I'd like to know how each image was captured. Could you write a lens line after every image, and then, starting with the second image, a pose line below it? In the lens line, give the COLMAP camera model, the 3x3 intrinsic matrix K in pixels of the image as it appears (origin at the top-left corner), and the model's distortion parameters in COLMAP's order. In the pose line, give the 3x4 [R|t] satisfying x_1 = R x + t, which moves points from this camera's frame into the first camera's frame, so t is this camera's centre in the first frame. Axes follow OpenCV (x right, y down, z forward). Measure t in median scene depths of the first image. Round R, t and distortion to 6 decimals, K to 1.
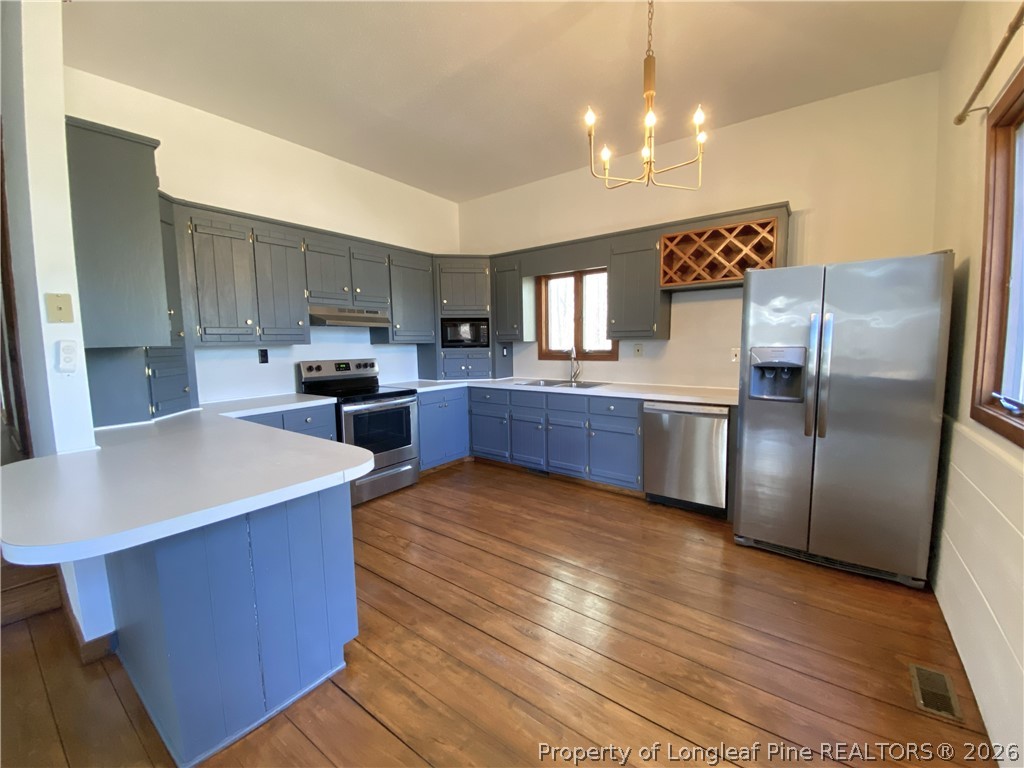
lens RADIAL K [[414.9, 0, 510.8], [0, 414.9, 381.2], [0, 0, 1]] dist [-0.000405, -0.001359]
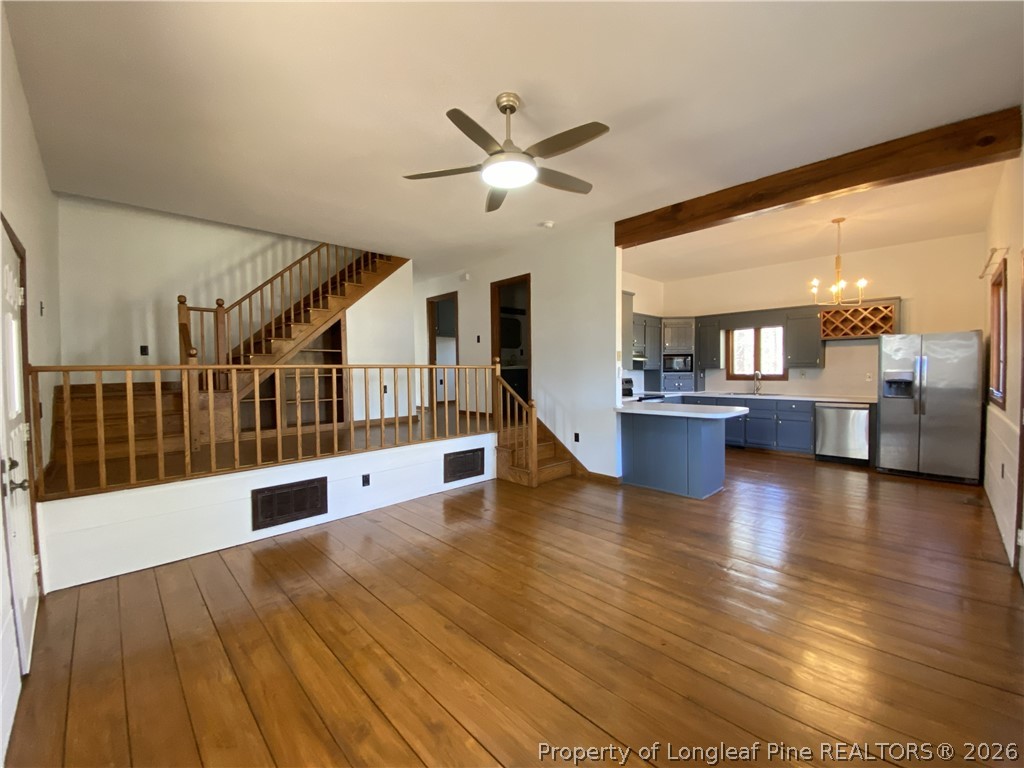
lens RADIAL K [[414.9, 0, 530.4], [0, 414.9, 382.1], [0, 0, 1]] dist [-0.000405, -0.001359]
pose [[0.991595, 0.006651, -0.129209, -0.655358], [-0.014297, 0.998195, -0.058336, 0.081380], [0.128588, 0.059693, 0.989900, -0.923026]]
